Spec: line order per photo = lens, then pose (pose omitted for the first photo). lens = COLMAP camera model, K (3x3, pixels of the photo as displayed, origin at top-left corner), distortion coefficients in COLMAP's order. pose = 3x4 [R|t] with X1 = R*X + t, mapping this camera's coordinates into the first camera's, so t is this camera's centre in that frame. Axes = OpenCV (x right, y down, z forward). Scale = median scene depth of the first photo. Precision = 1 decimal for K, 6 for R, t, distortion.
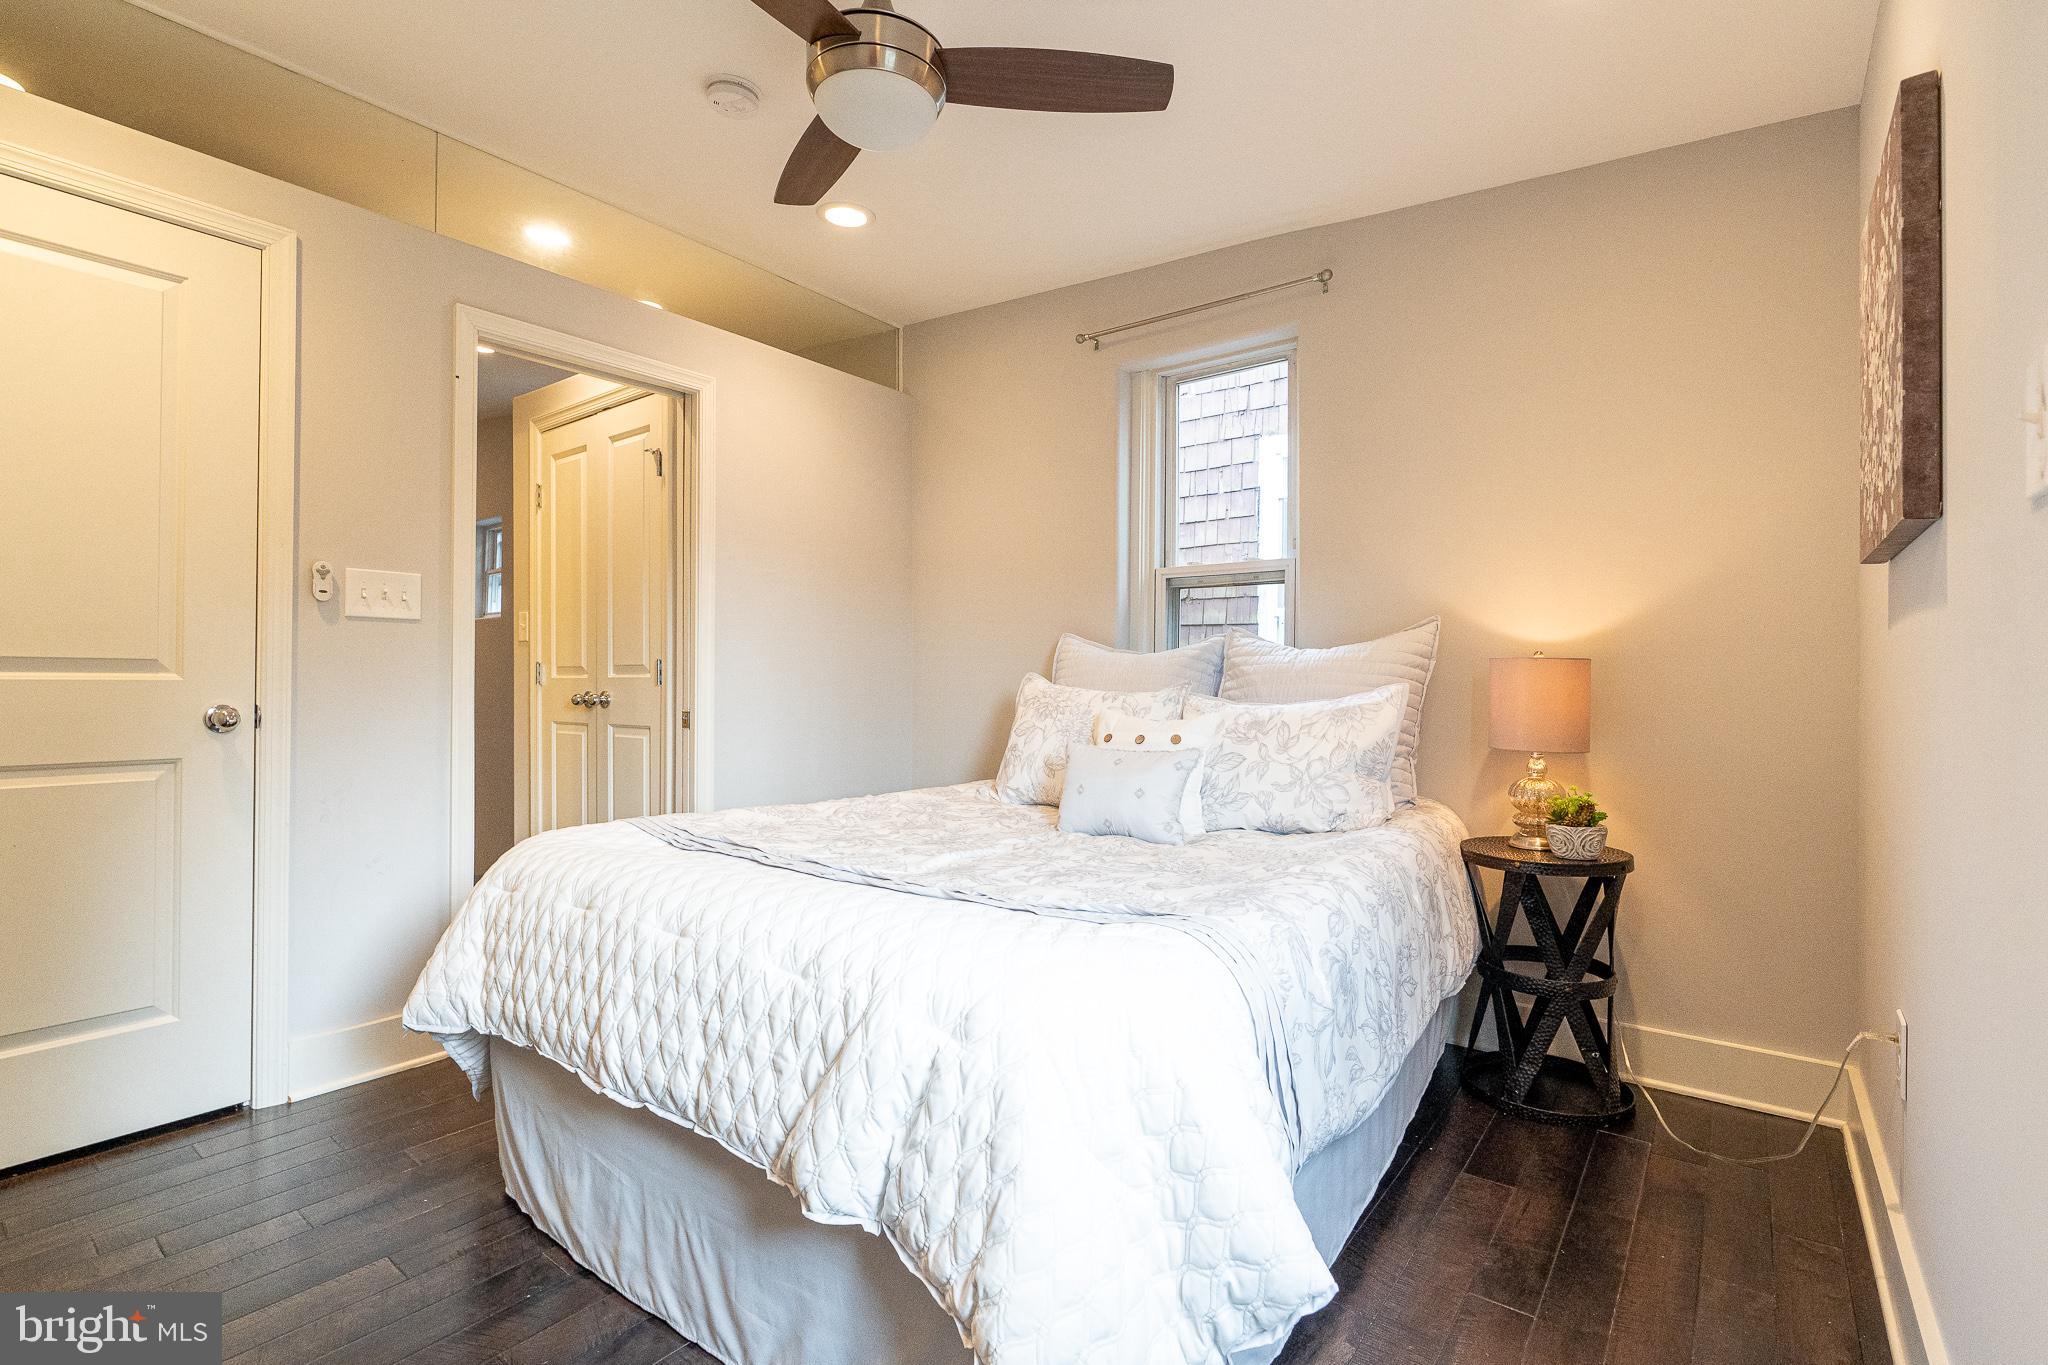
lens RADIAL K [[937.8, 0, 1033.4], [0, 937.8, 677.6], [0, 0, 1]] dist [-0.014460, 0.009236]
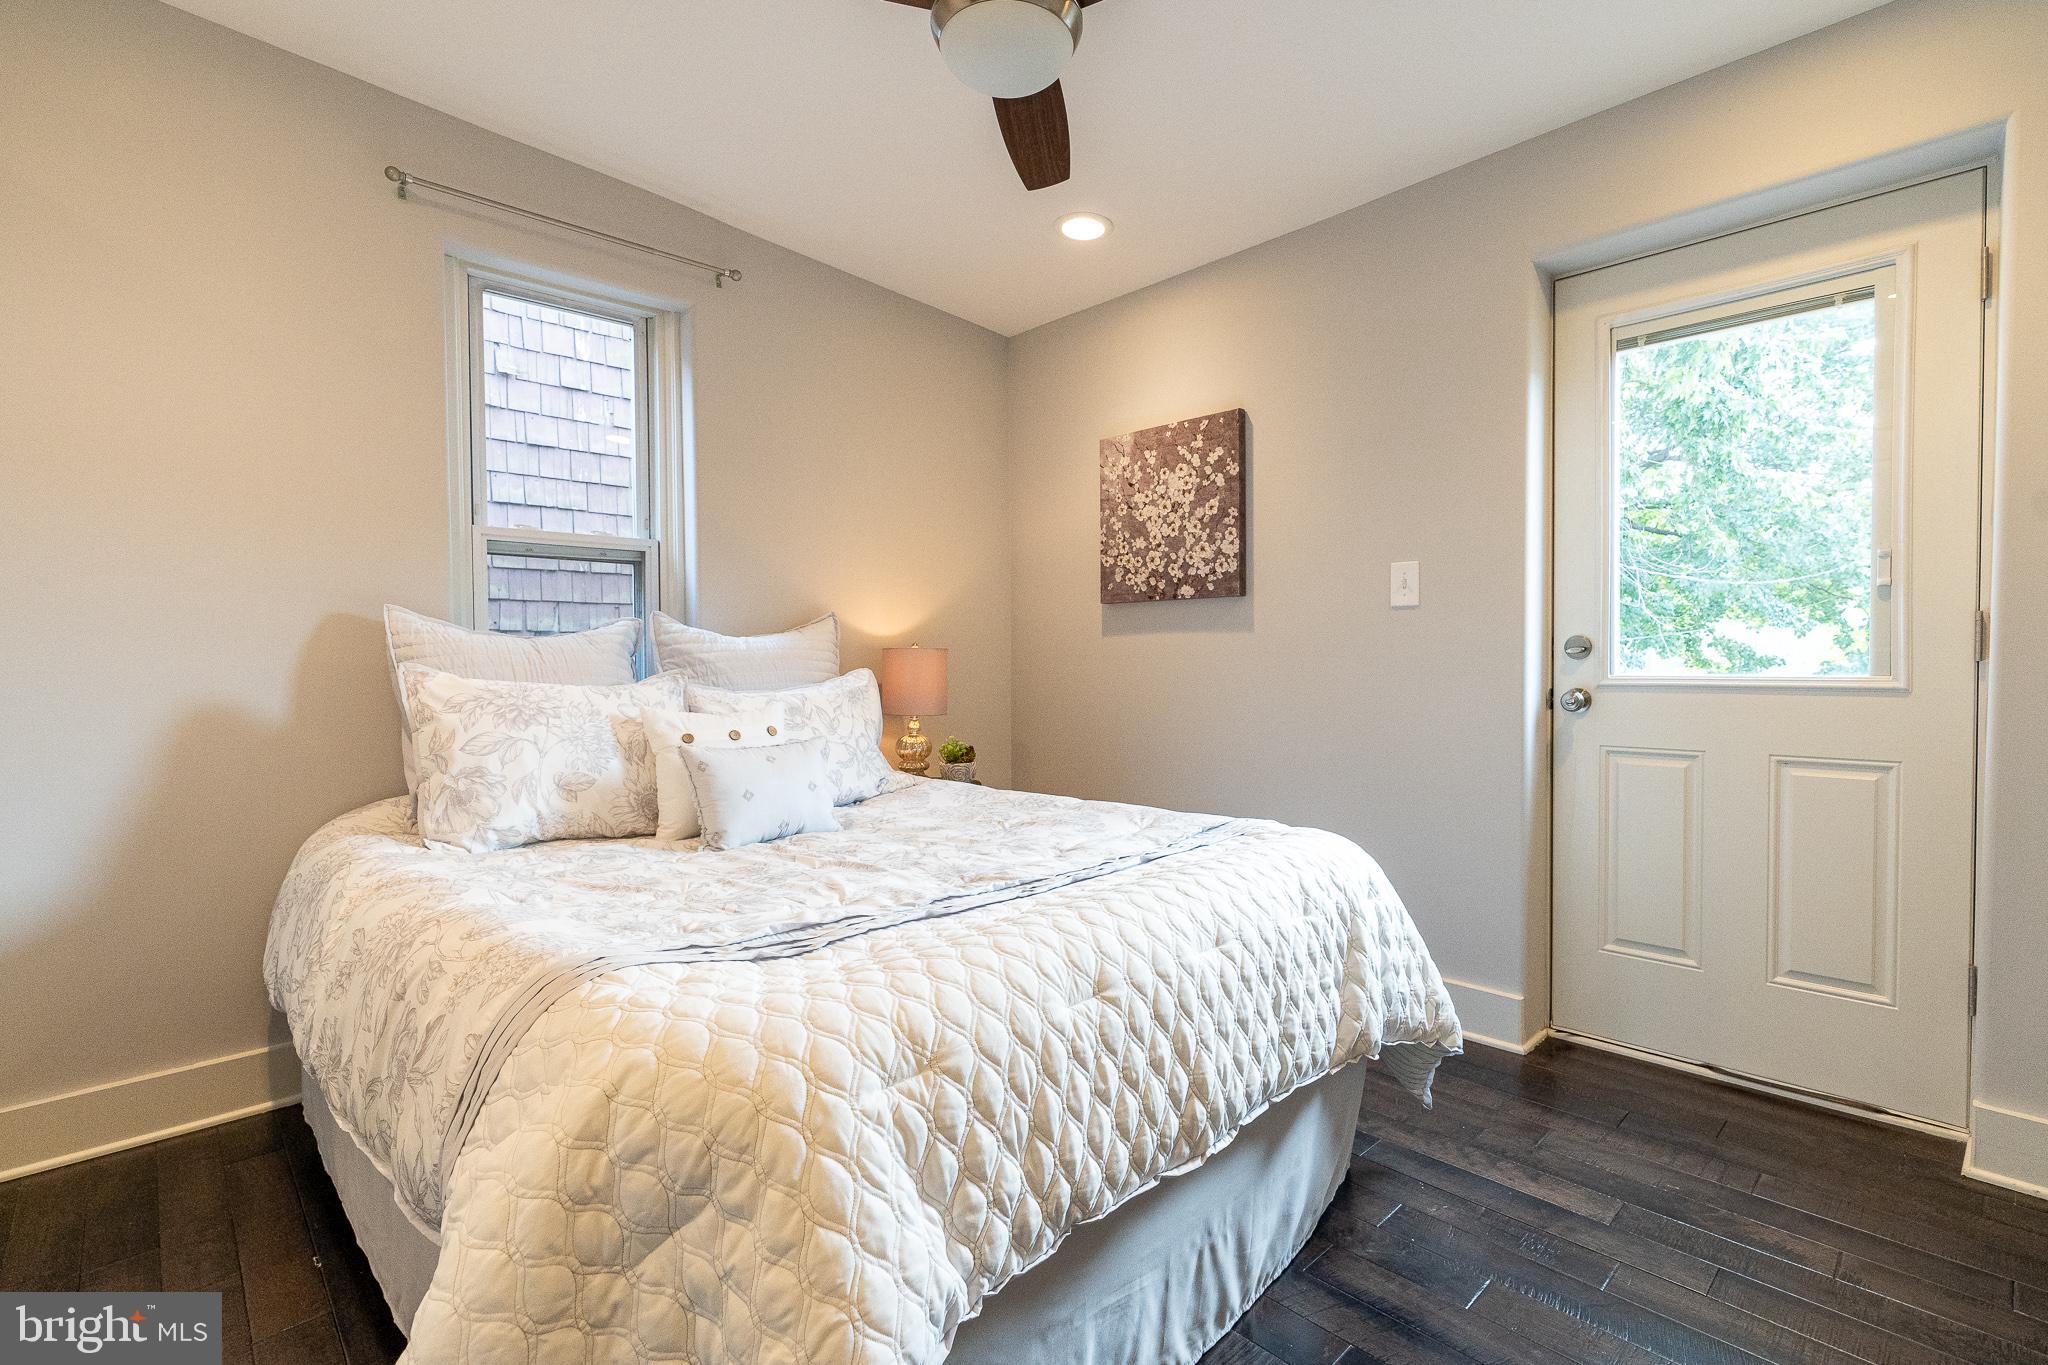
lens RADIAL K [[937.8, 0, 1033.4], [0, 937.8, 677.6], [0, 0, 1]] dist [-0.014460, 0.009236]
pose [[0.149810, -0.031065, 0.988227, -0.697842], [0.002167, 0.999514, 0.031091, -0.017221], [-0.988712, -0.002516, 0.149805, 0.537007]]
